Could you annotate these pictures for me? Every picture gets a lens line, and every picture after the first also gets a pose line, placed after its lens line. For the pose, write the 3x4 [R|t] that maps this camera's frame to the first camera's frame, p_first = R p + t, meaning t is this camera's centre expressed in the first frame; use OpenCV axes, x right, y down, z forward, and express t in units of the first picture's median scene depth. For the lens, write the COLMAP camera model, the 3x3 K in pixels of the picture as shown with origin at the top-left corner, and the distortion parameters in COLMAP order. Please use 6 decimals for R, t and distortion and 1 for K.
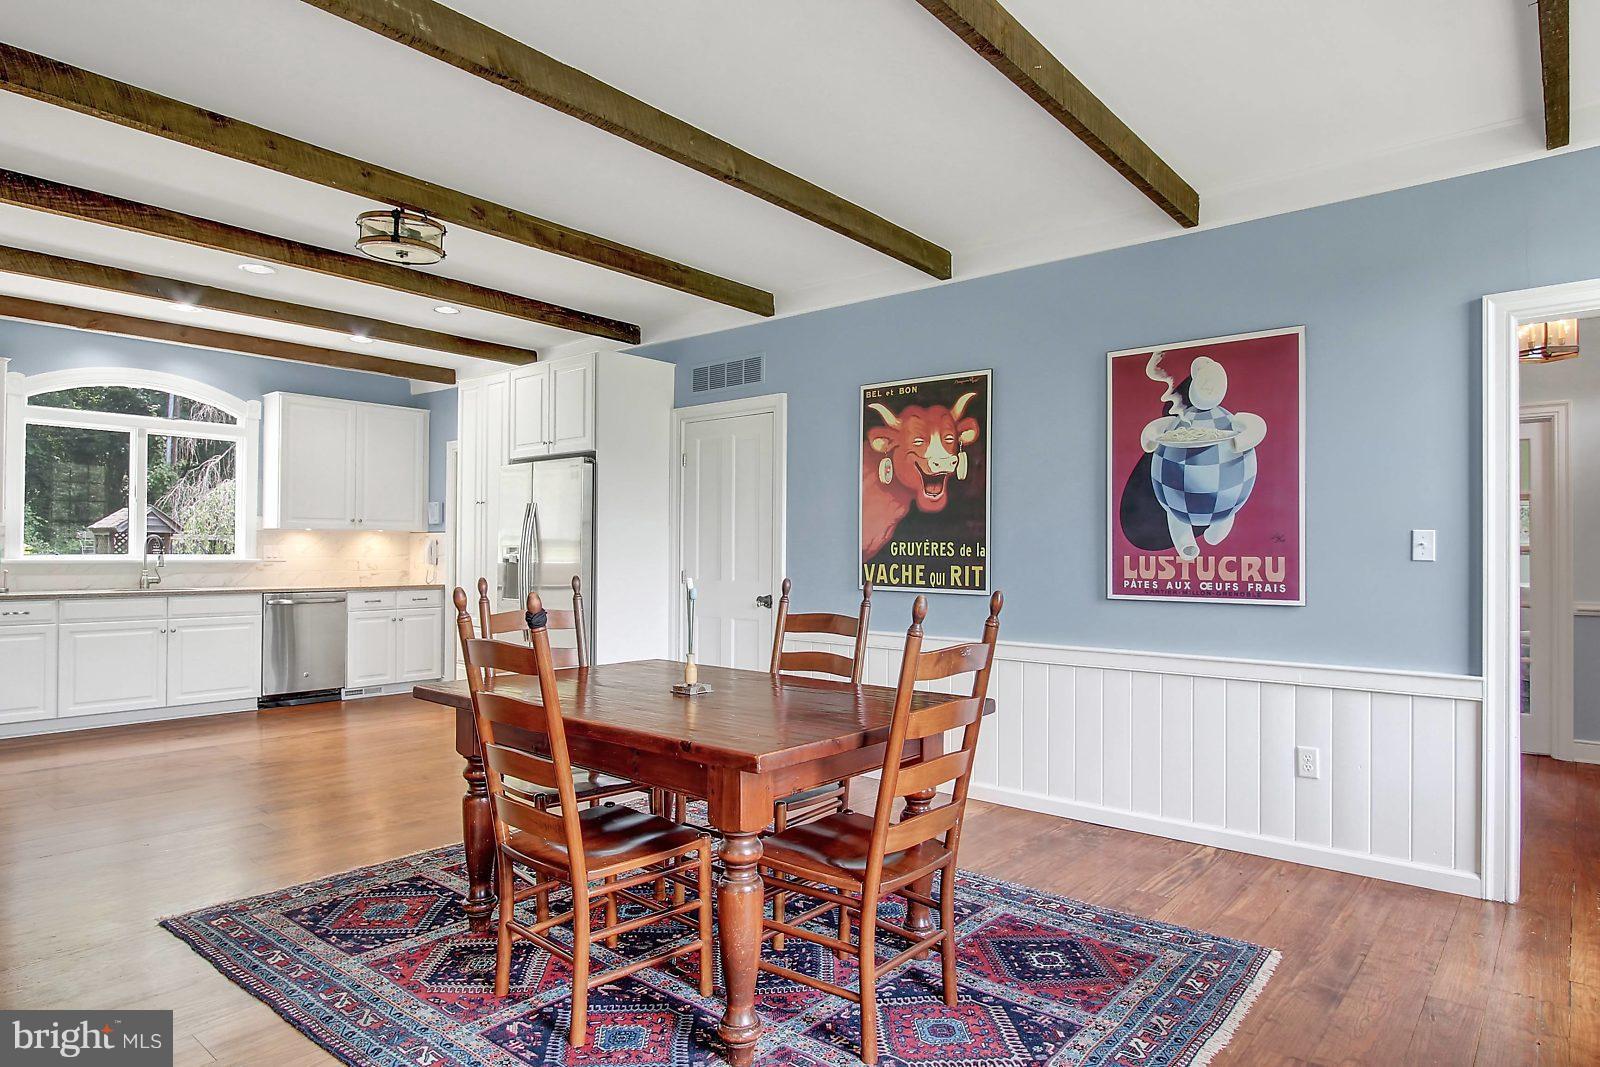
lens RADIAL K [[915.2, 0, 800.9], [0, 915.2, 547.3], [0, 0, 1]] dist [-0.003130, 0.000019]
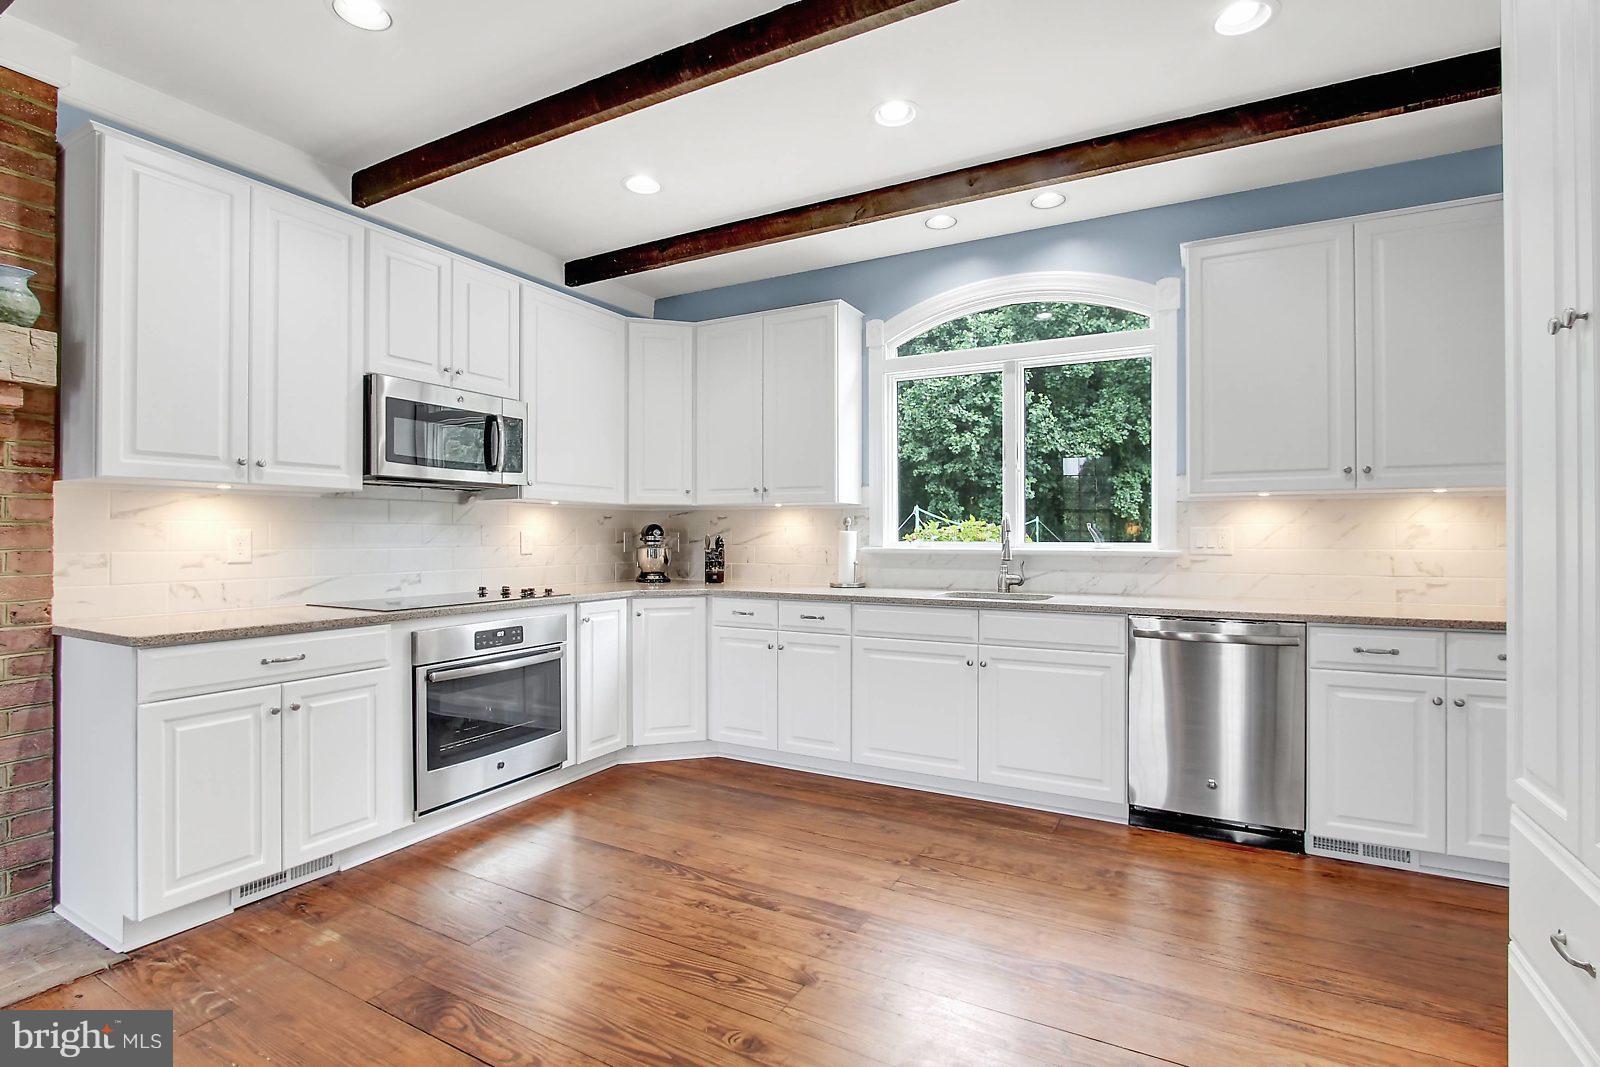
lens RADIAL K [[749.8, 0, 808.2], [0, 749.8, 539.4], [0, 0, 1]] dist [-0.011835, 0.000336]
pose [[0.216058, -0.000086, -0.976381, -0.192258], [0.005614, 0.999984, 0.001155, 0.004177], [0.976364, -0.005731, 0.216055, 0.697645]]
